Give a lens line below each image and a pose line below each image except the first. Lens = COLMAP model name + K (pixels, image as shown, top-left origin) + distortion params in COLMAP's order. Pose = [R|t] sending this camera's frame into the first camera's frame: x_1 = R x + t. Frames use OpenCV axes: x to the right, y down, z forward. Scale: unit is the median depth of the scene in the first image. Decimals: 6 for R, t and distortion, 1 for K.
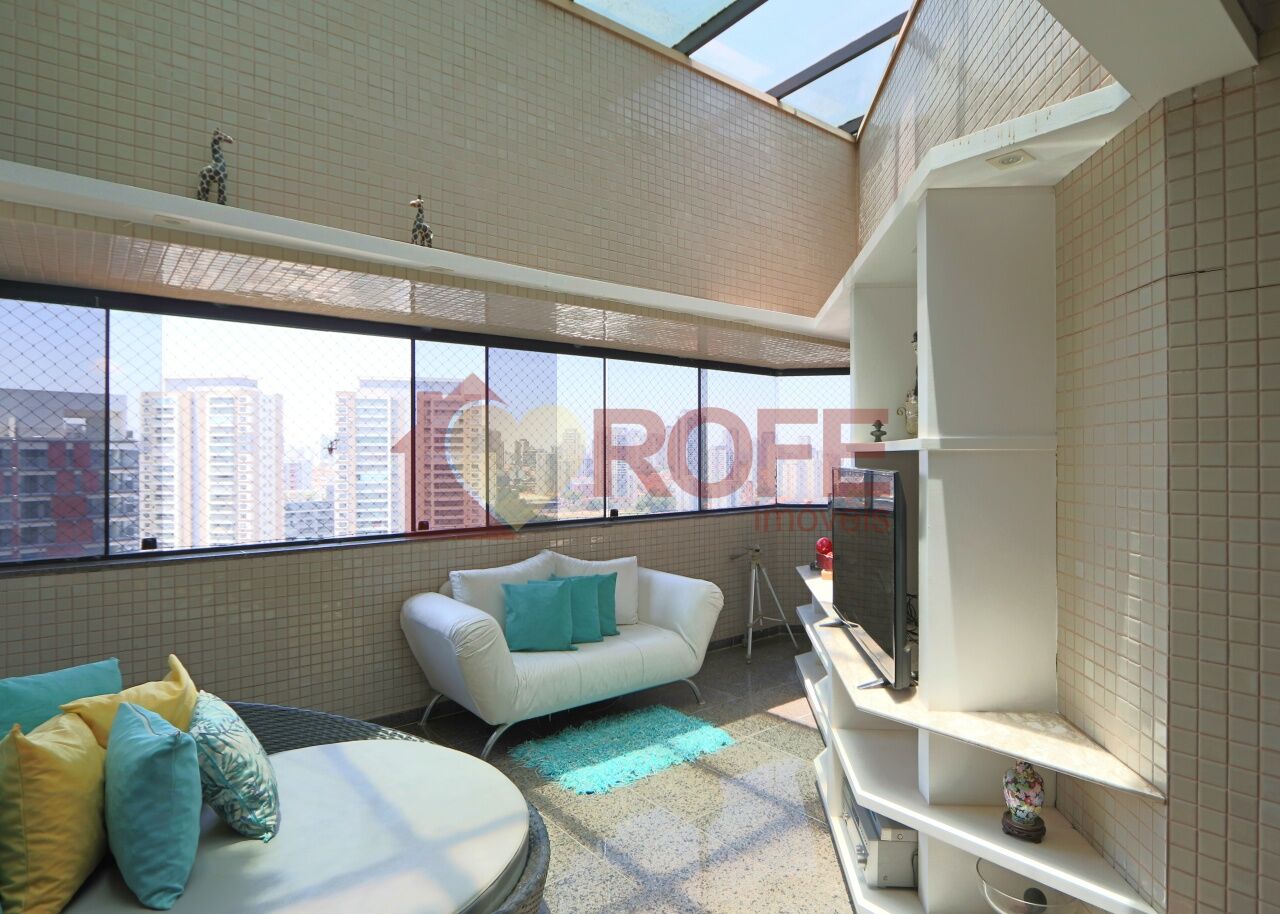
lens RADIAL K [[718.1, 0, 640.0], [0, 718.1, 457.0], [0, 0, 1]] dist [-0.017582, 0.000851]
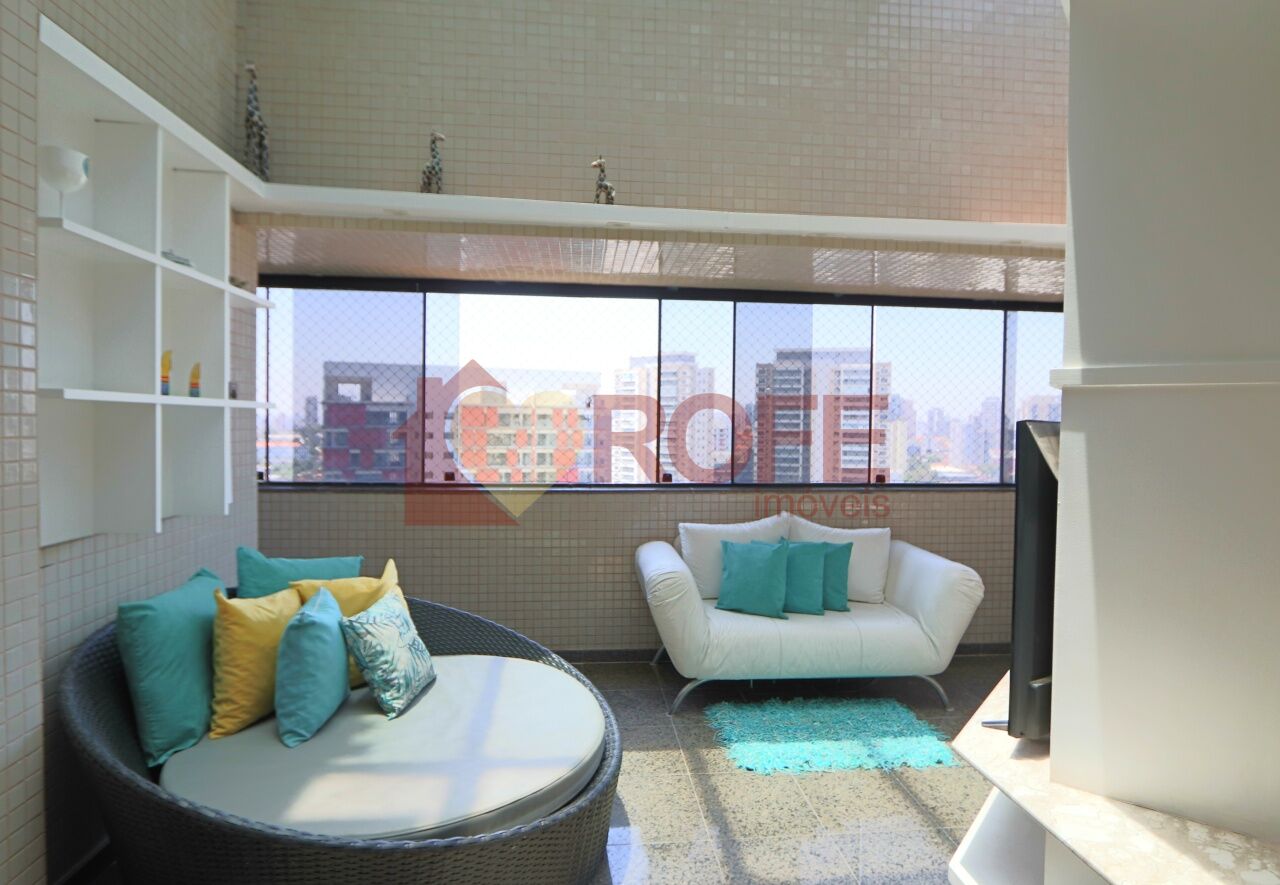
lens RADIAL K [[694.8, 0, 640.0], [0, 694.8, 442.5], [0, 0, 1]] dist [-0.025228, 0.013355]
pose [[0.830370, 0.032202, -0.556282, 0.270636], [-0.019318, 0.999392, 0.029016, 0.018744], [0.556878, -0.013348, 0.830487, 0.162420]]
